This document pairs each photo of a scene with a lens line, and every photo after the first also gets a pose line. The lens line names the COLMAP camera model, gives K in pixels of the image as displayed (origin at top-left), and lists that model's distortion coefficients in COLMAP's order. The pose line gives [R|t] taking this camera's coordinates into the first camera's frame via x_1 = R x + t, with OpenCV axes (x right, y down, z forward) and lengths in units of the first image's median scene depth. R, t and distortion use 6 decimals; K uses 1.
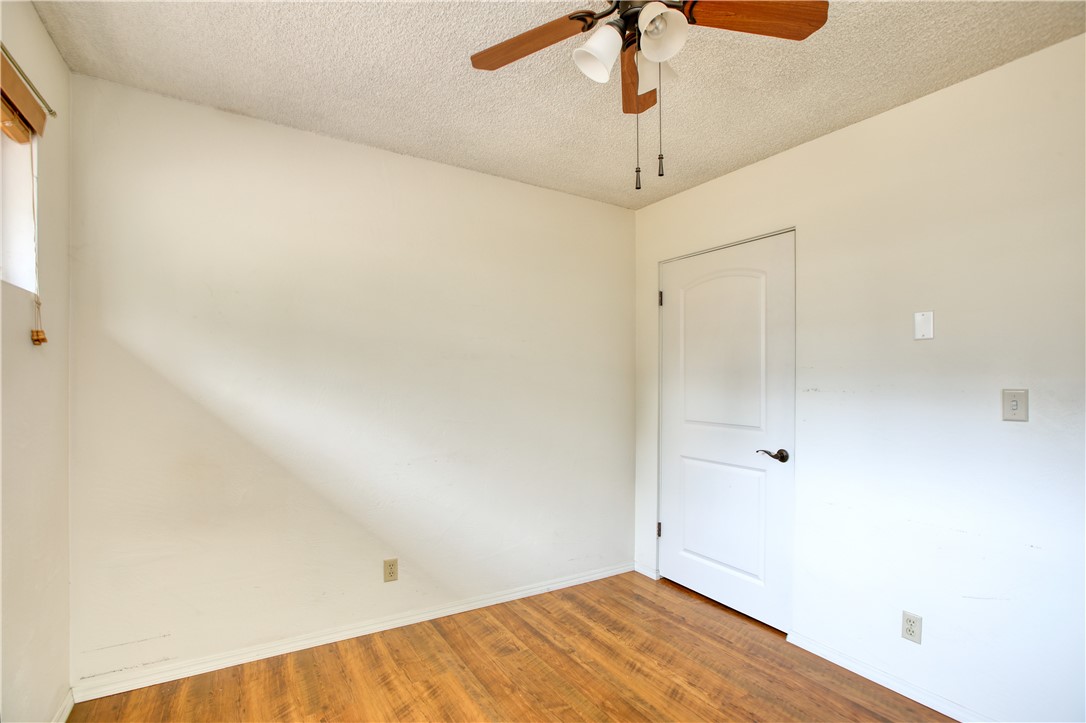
lens RADIAL K [[510.6, 0, 552.8], [0, 510.6, 387.8], [0, 0, 1]] dist [-0.003566, -0.000054]
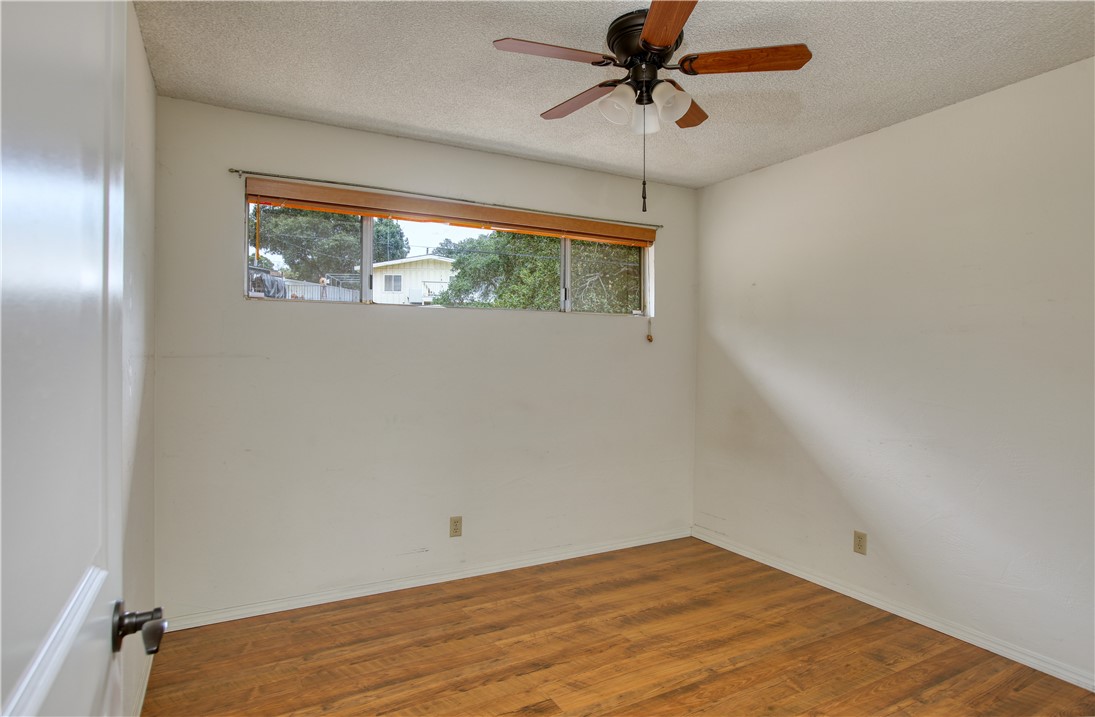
lens RADIAL K [[612.9, 0, 549.3], [0, 612.9, 357.8], [0, 0, 1]] dist [0.003153, 0.000264]
pose [[-0.057805, -0.007422, -0.998300, 0.997297], [-0.012001, 0.999905, -0.006739, 0.002598], [0.998256, 0.011591, -0.057889, 0.468709]]
